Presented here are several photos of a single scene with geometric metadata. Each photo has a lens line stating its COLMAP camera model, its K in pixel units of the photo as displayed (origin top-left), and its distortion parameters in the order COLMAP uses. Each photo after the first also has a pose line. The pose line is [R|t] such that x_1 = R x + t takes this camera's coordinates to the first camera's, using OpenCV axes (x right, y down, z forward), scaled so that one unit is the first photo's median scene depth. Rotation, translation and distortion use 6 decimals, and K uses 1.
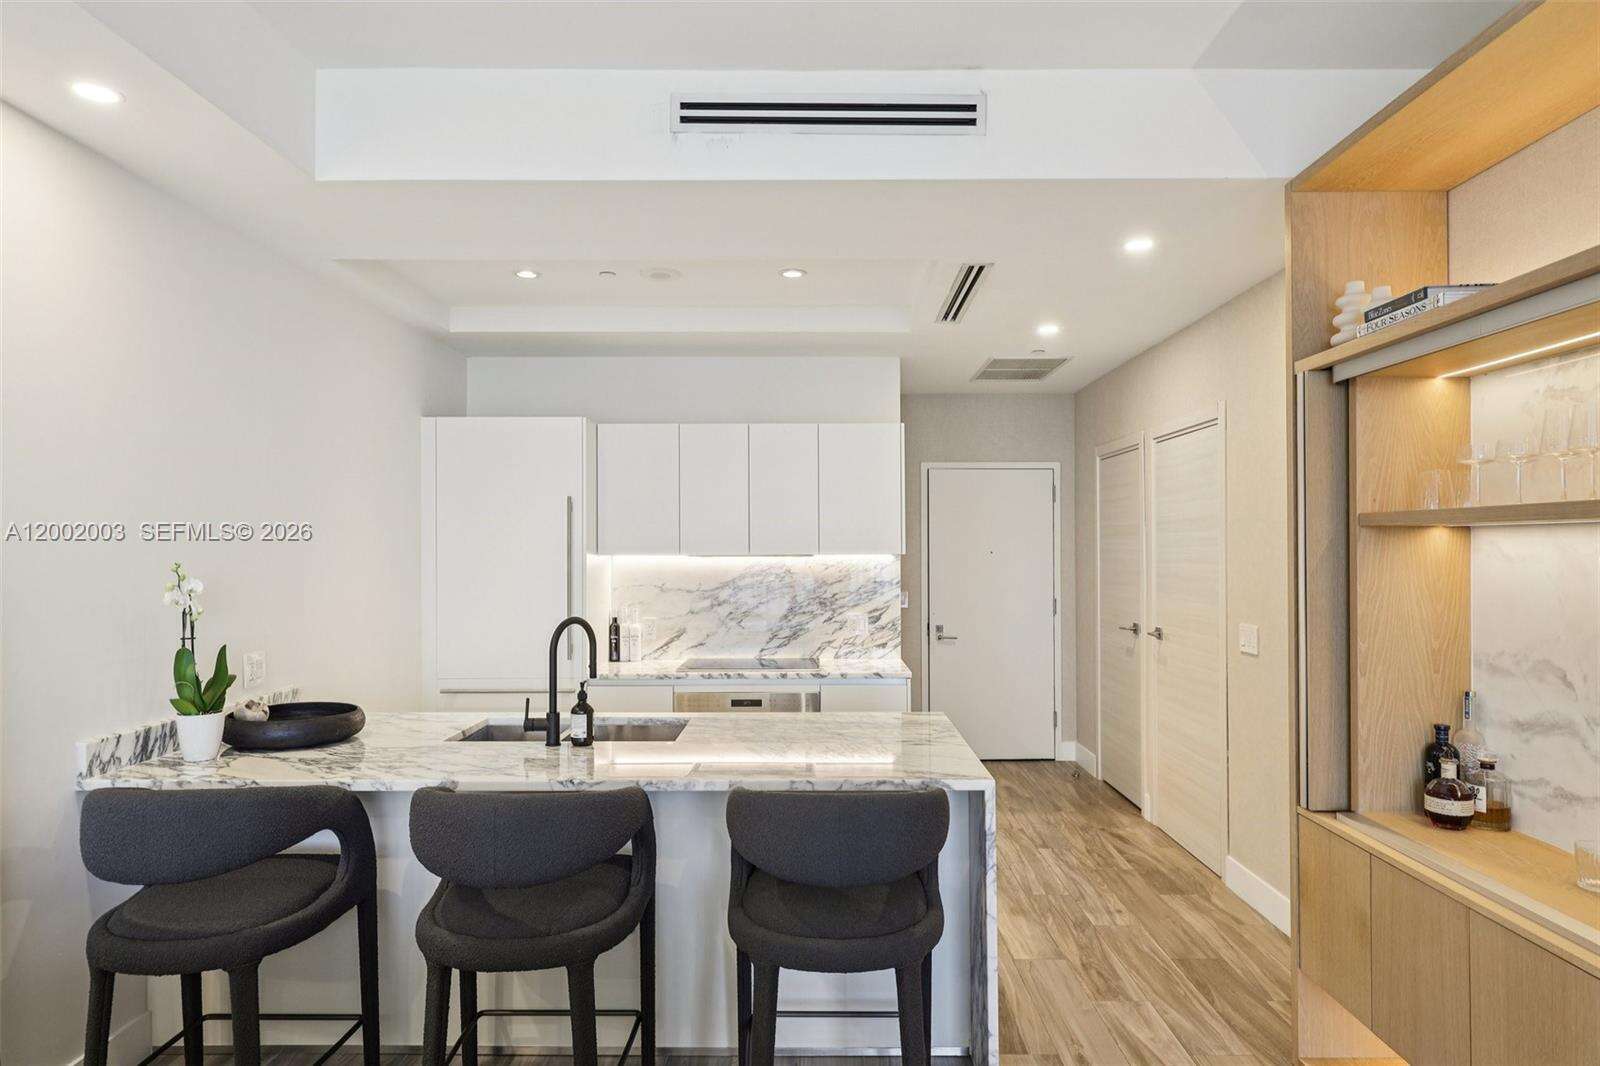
lens RADIAL K [[941.3, 0, 806.7], [0, 941.3, 542.6], [0, 0, 1]] dist [-0.001264, -0.002882]
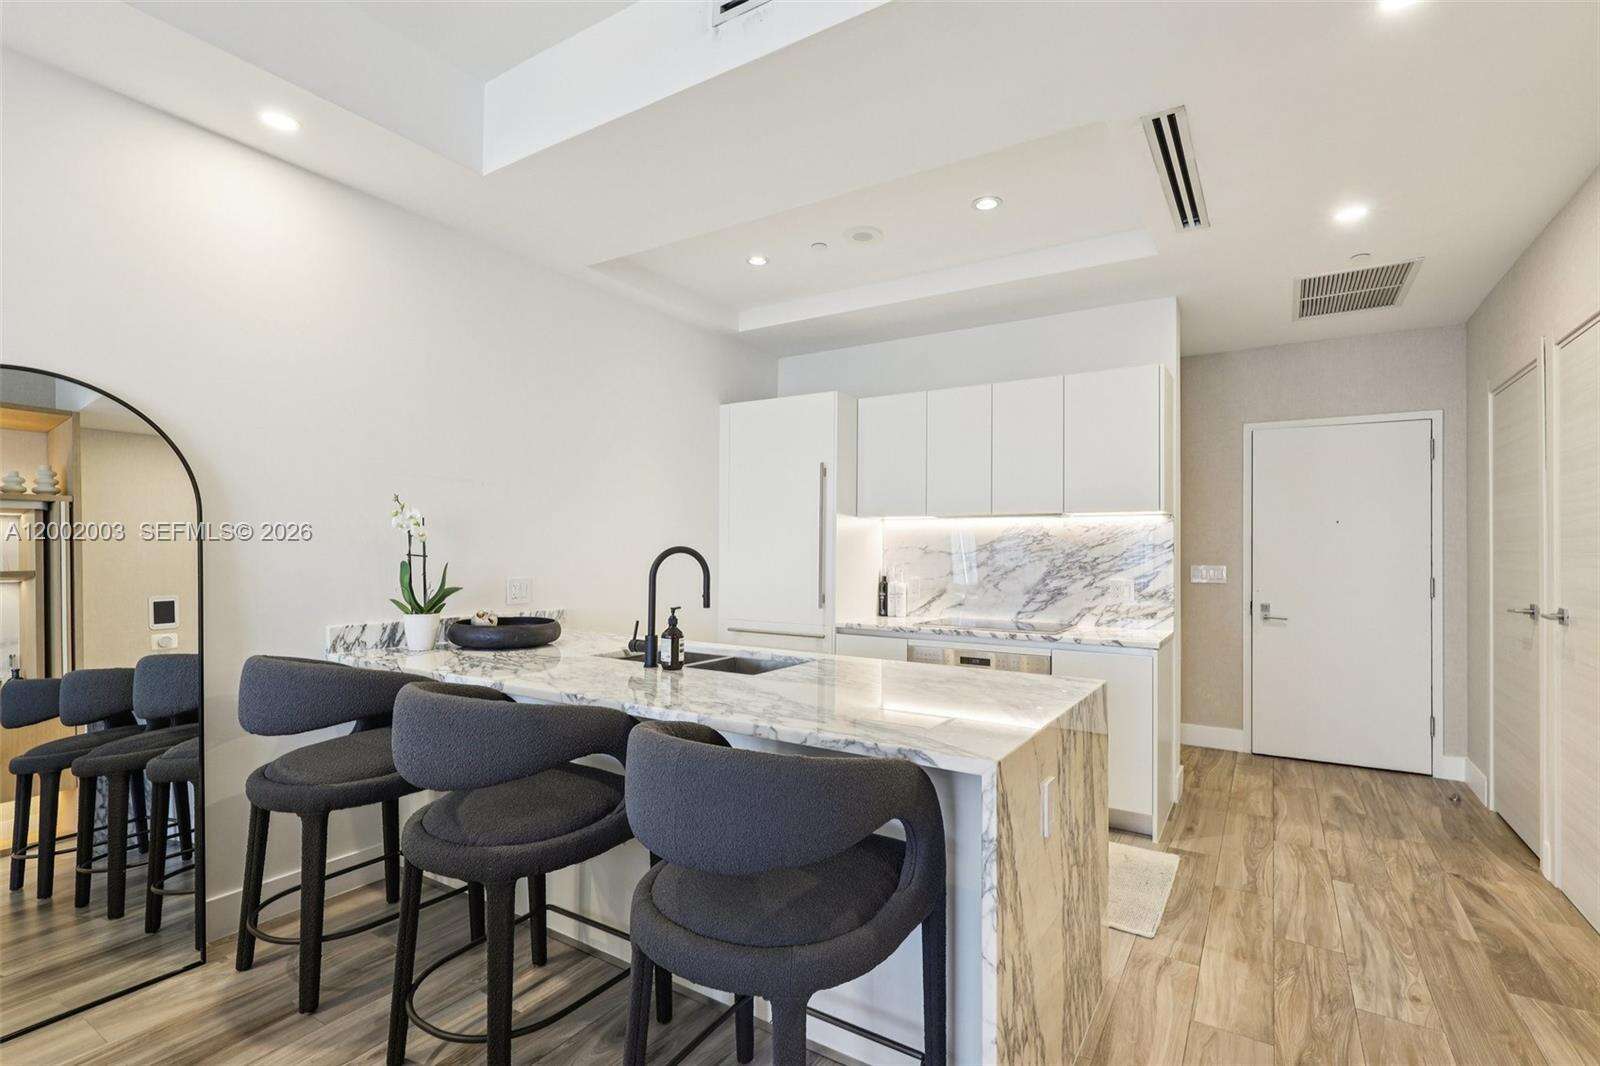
lens RADIAL K [[732.1, 0, 813.4], [0, 732.1, 544.3], [0, 0, 1]] dist [-0.000905, 0.000655]
pose [[0.852296, 0.003846, -0.523046, 0.220175], [-0.006645, 0.999972, -0.003475, 0.057990], [0.523018, 0.006437, 0.852298, 0.287217]]
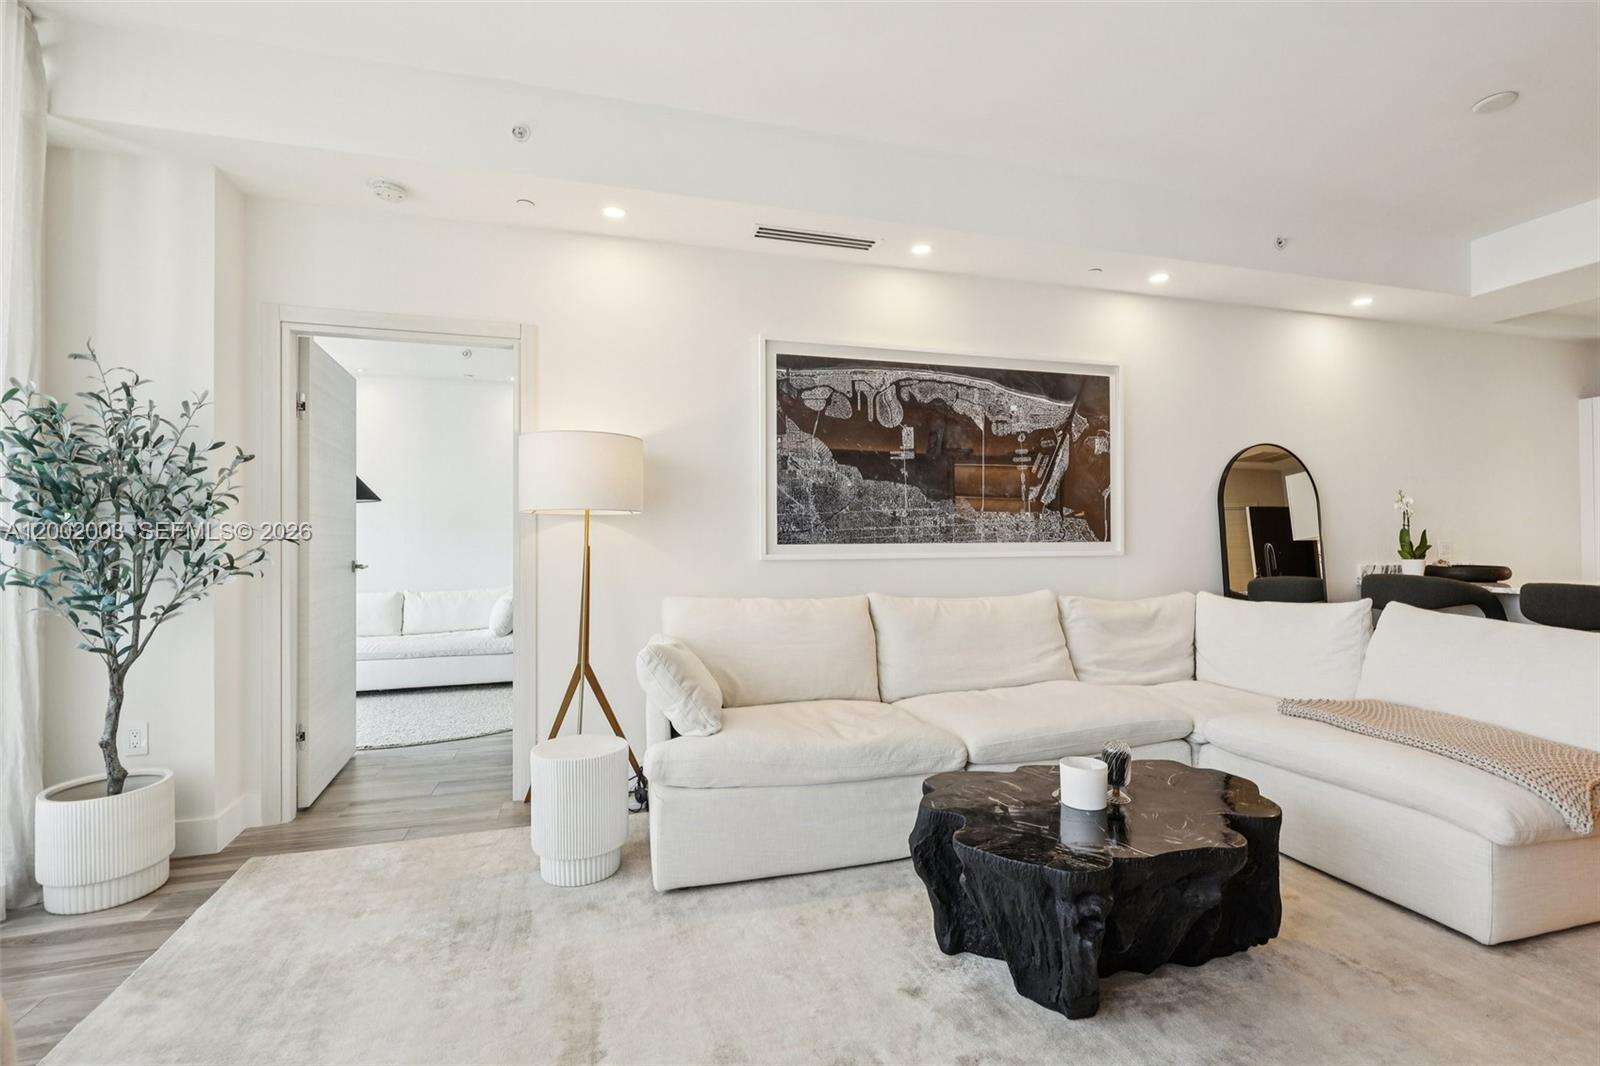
lens RADIAL K [[732.1, 0, 812.1], [0, 732.1, 530.4], [0, 0, 1]] dist [-0.000905, 0.000655]
pose [[0.298106, -0.007434, -0.954504, 0.367932], [0.011383, 0.999926, -0.004233, 0.070816], [0.954465, -0.009604, 0.298169, -0.548216]]
